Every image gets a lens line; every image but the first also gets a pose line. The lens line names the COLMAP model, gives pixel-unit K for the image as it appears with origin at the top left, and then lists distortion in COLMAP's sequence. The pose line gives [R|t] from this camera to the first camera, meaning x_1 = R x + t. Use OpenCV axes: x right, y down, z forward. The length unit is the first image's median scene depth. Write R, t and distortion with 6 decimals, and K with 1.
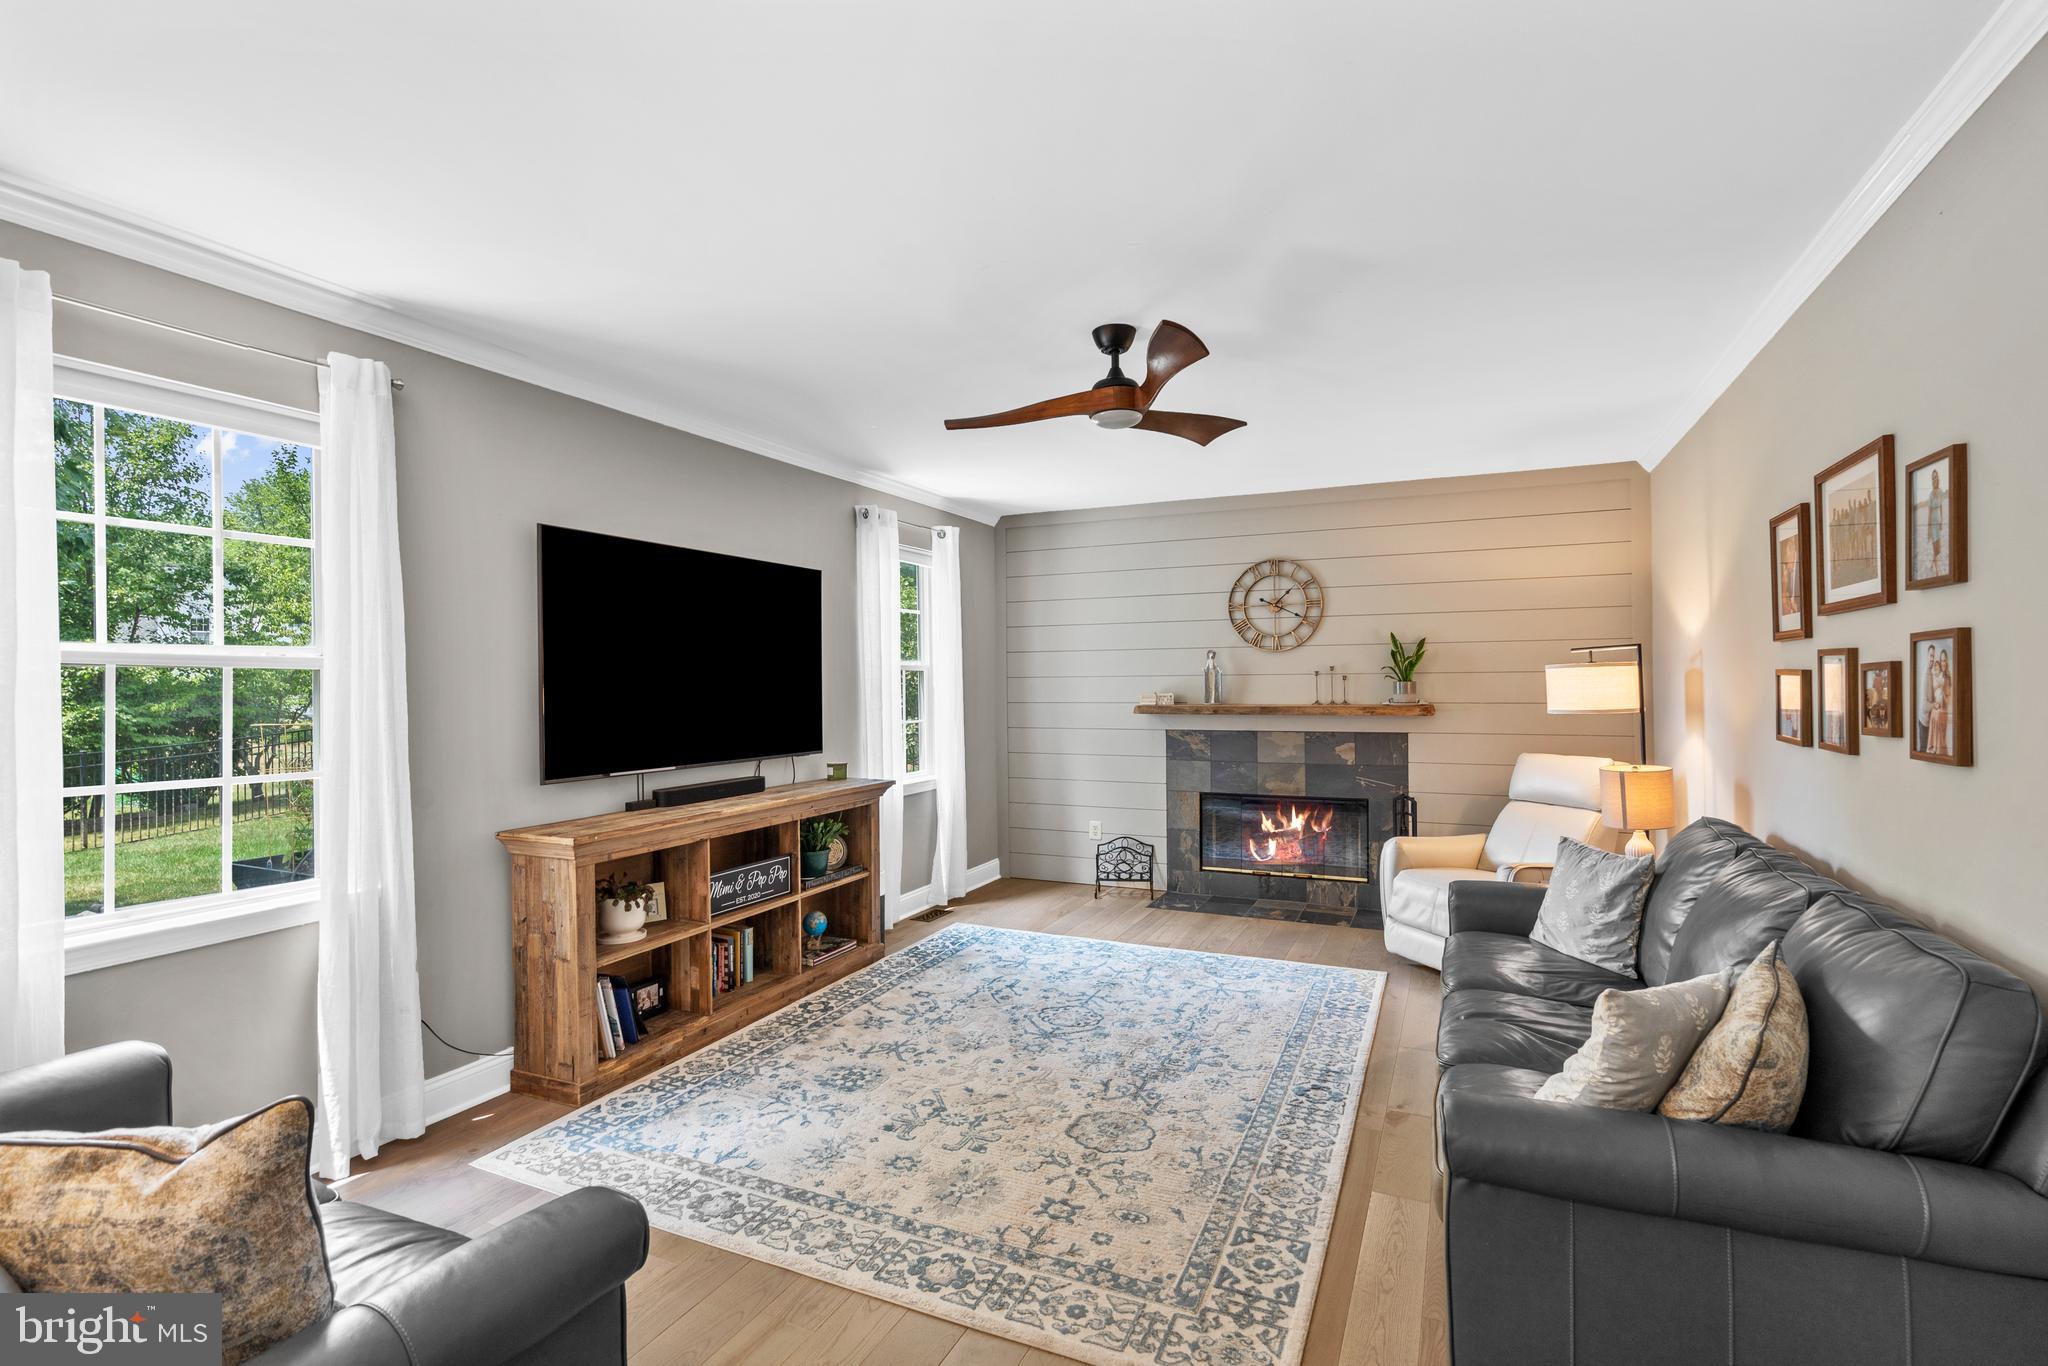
lens RADIAL K [[953.7, 0, 1020.8], [0, 953.7, 670.1], [0, 0, 1]] dist [-0.002625, 0.001332]
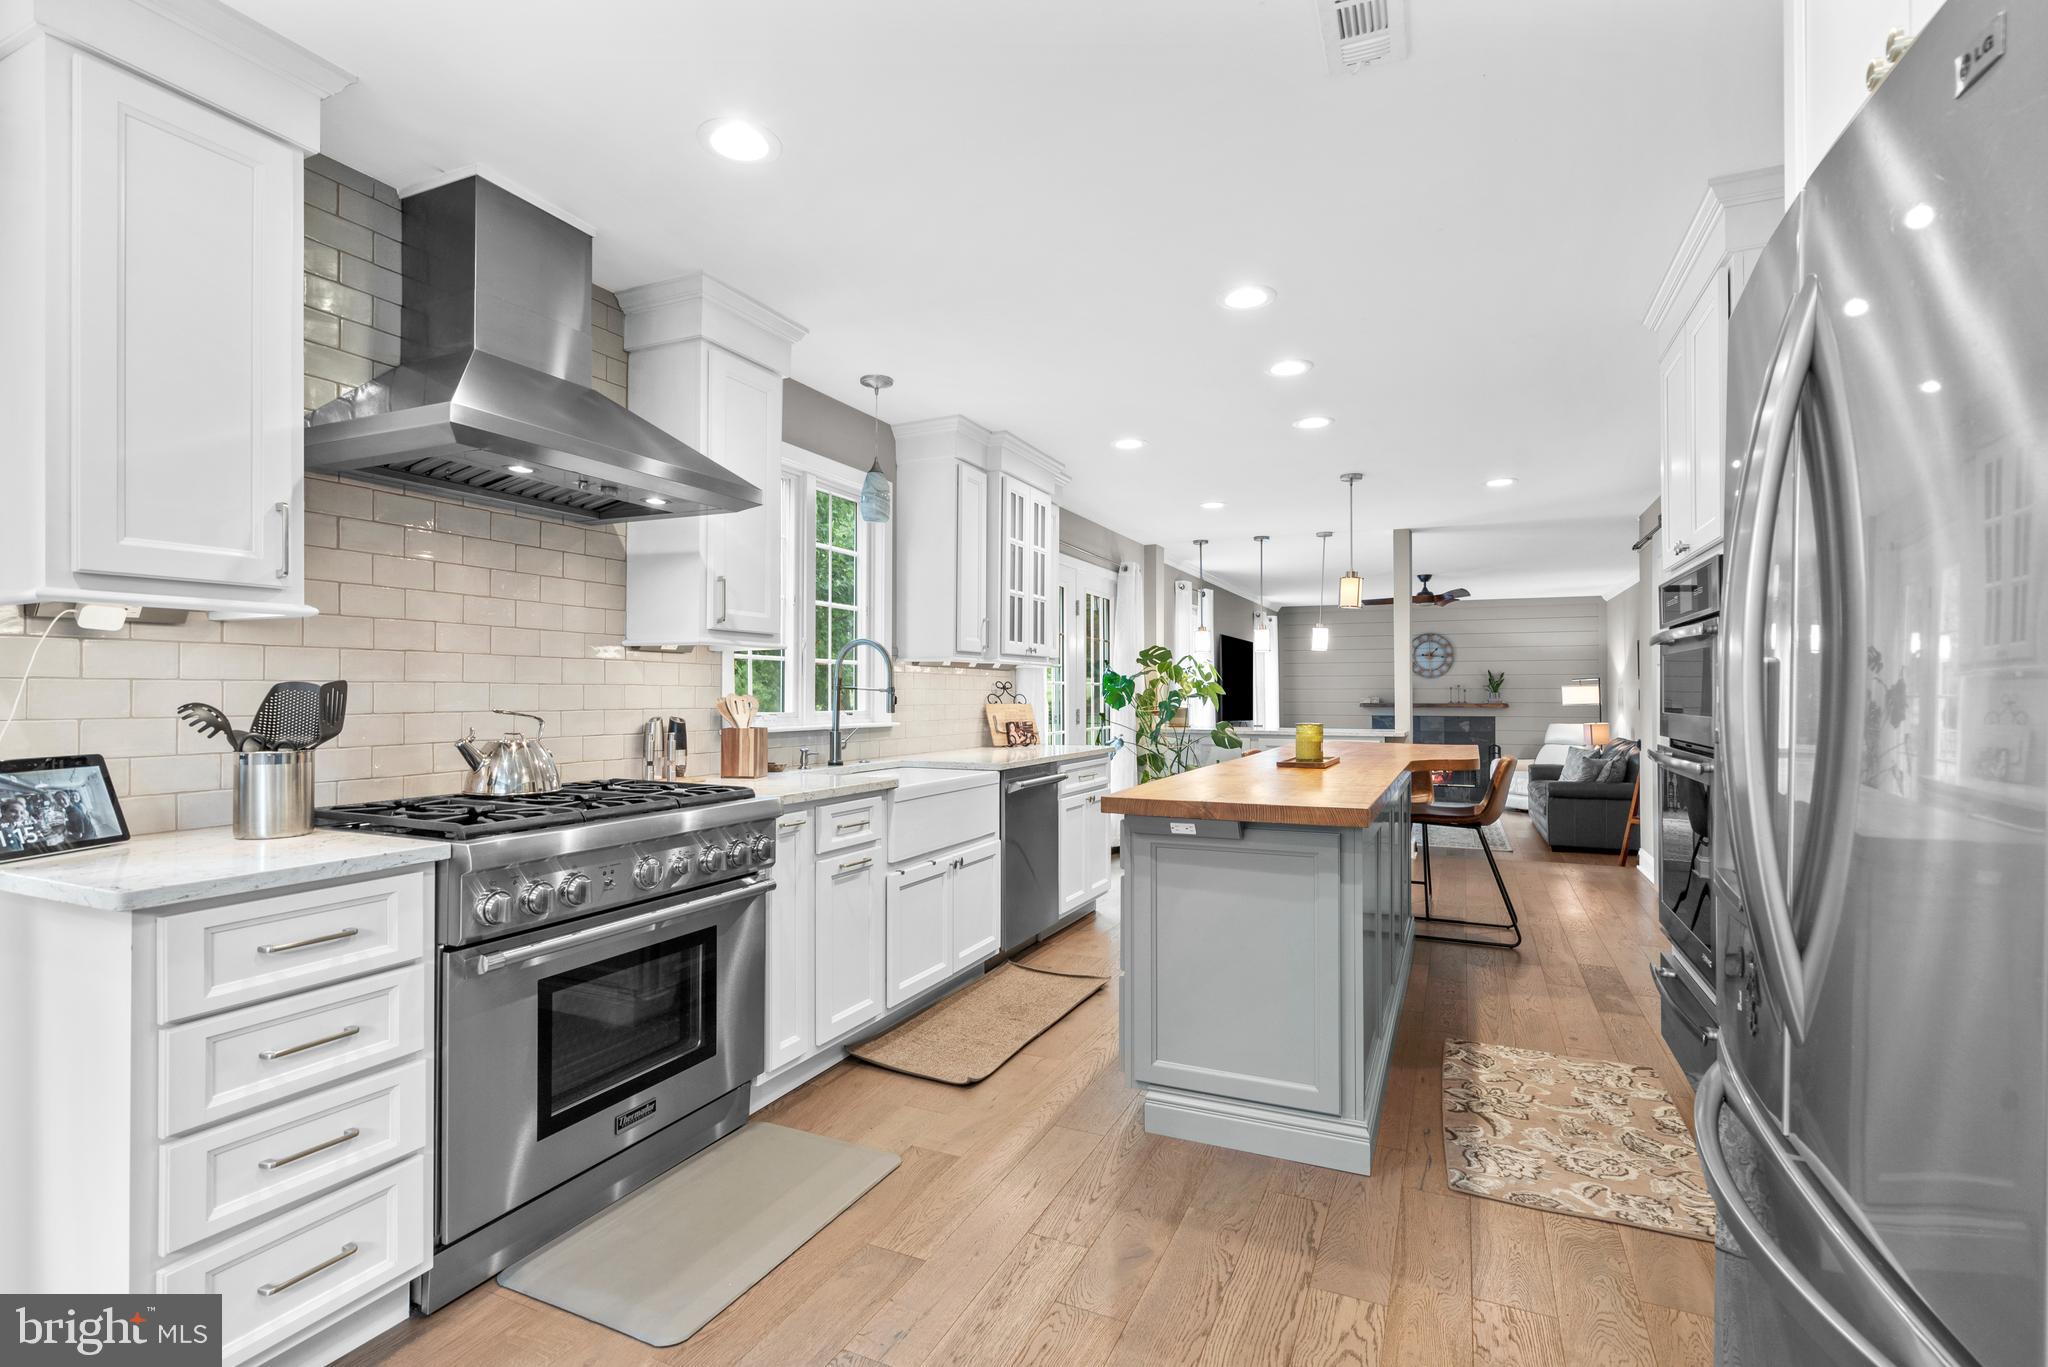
lens RADIAL K [[947.2, 0, 1025.2], [0, 947.2, 688.0], [0, 0, 1]] dist [0.000344, 0.000955]
pose [[0.999923, 0.007361, 0.009969, -0.910909], [-0.007412, 0.999959, 0.005132, -0.001623], [-0.009931, -0.005206, 0.999937, -1.519522]]
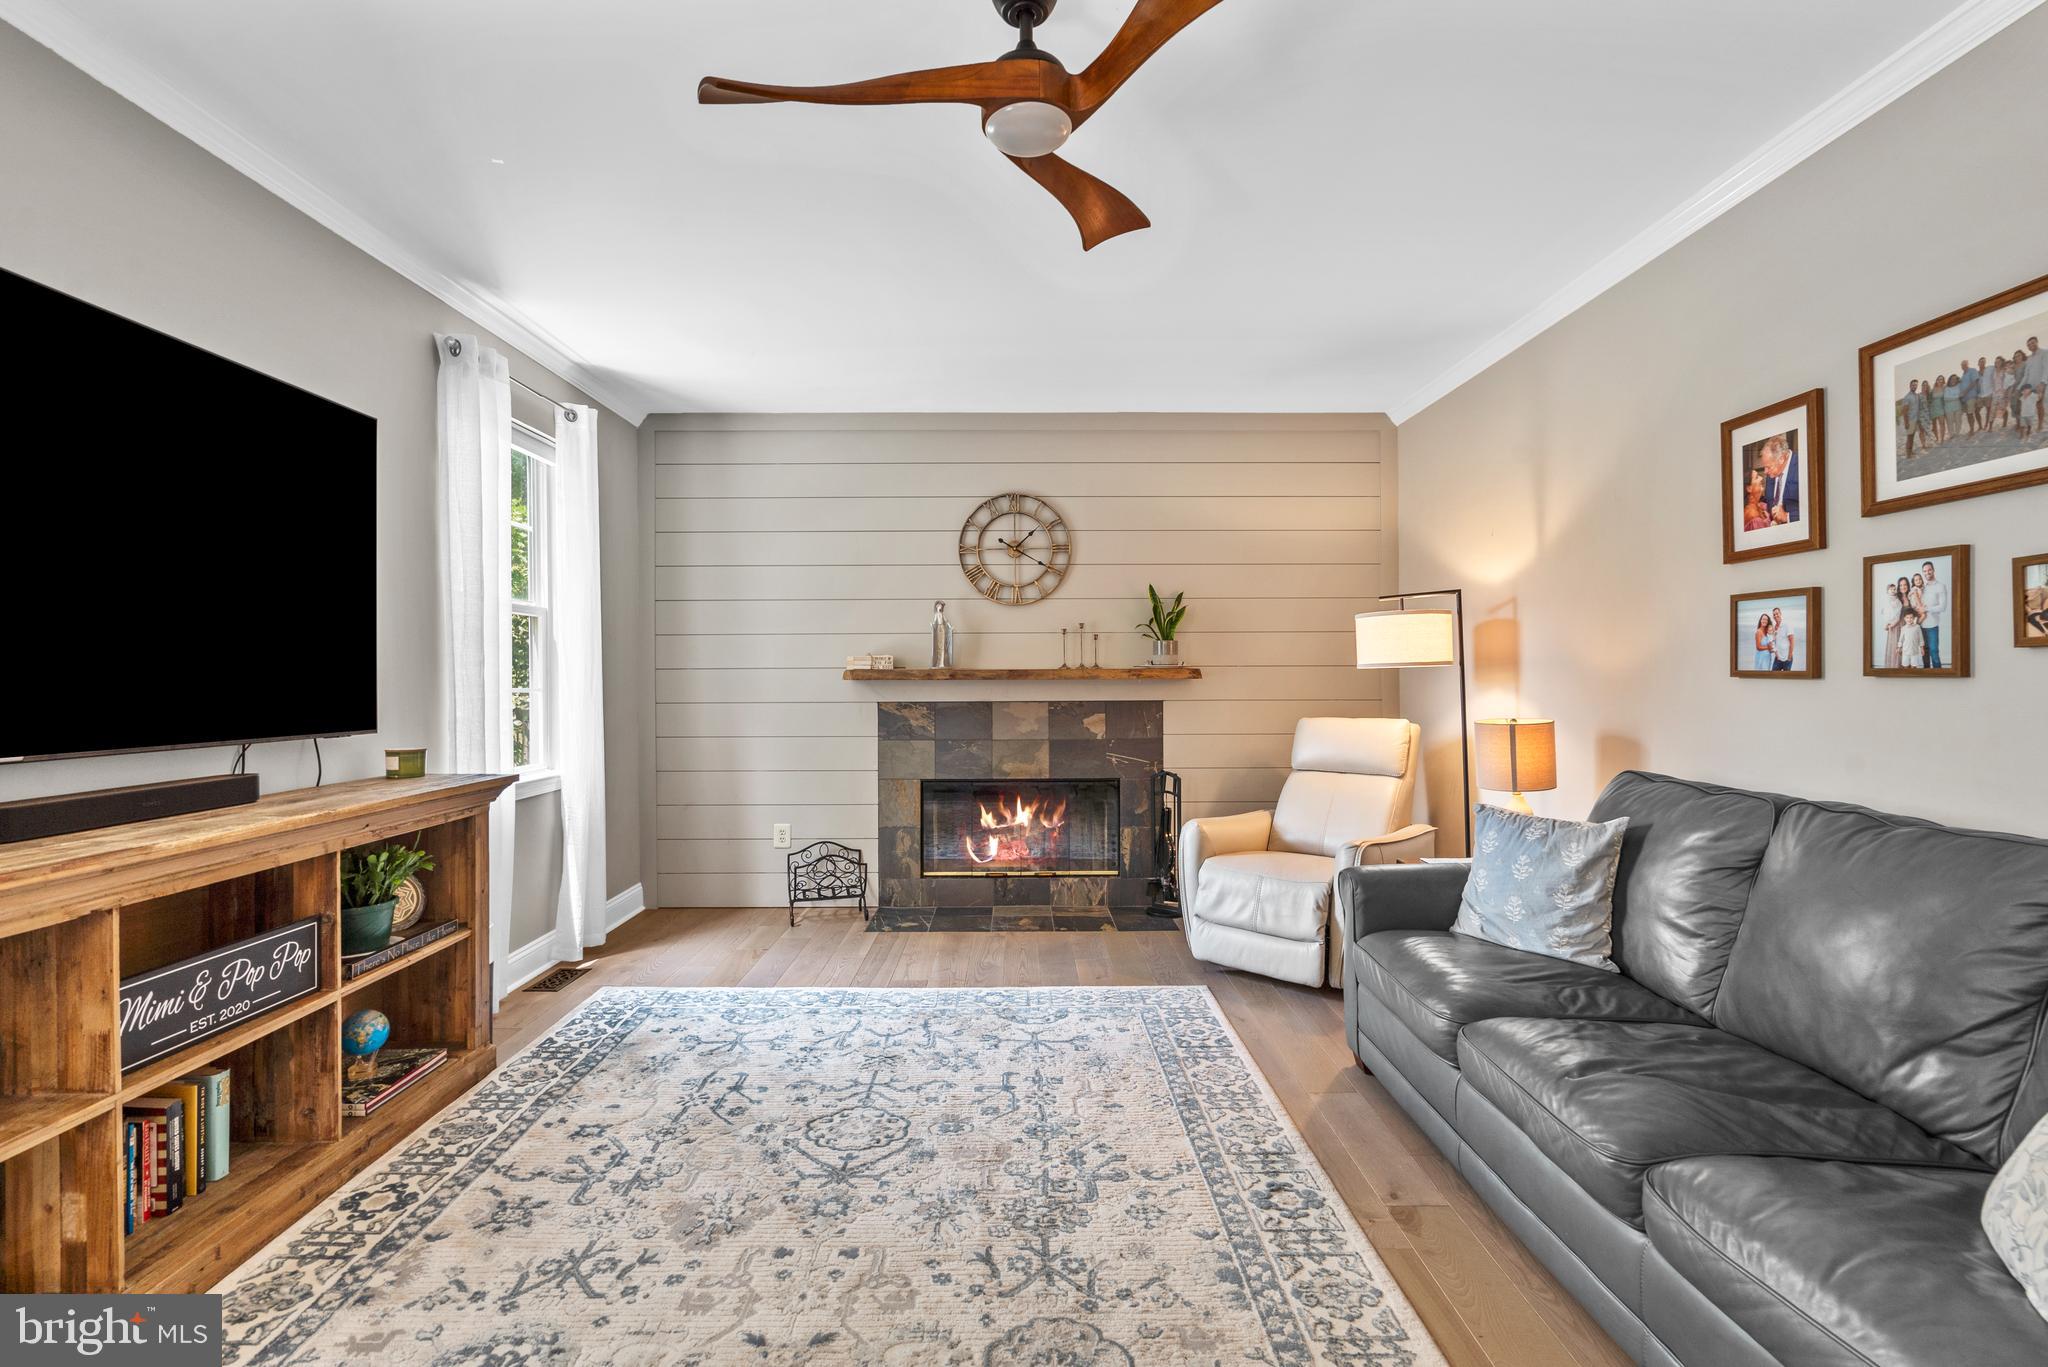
lens RADIAL K [[953.7, 0, 1020.8], [0, 953.7, 670.6], [0, 0, 1]] dist [-0.002625, 0.001332]
pose [[0.905479, 0.006914, 0.424336, -0.113640], [-0.008028, 0.999967, 0.000839, 0.052299], [-0.424316, -0.004166, 0.905505, 0.354376]]
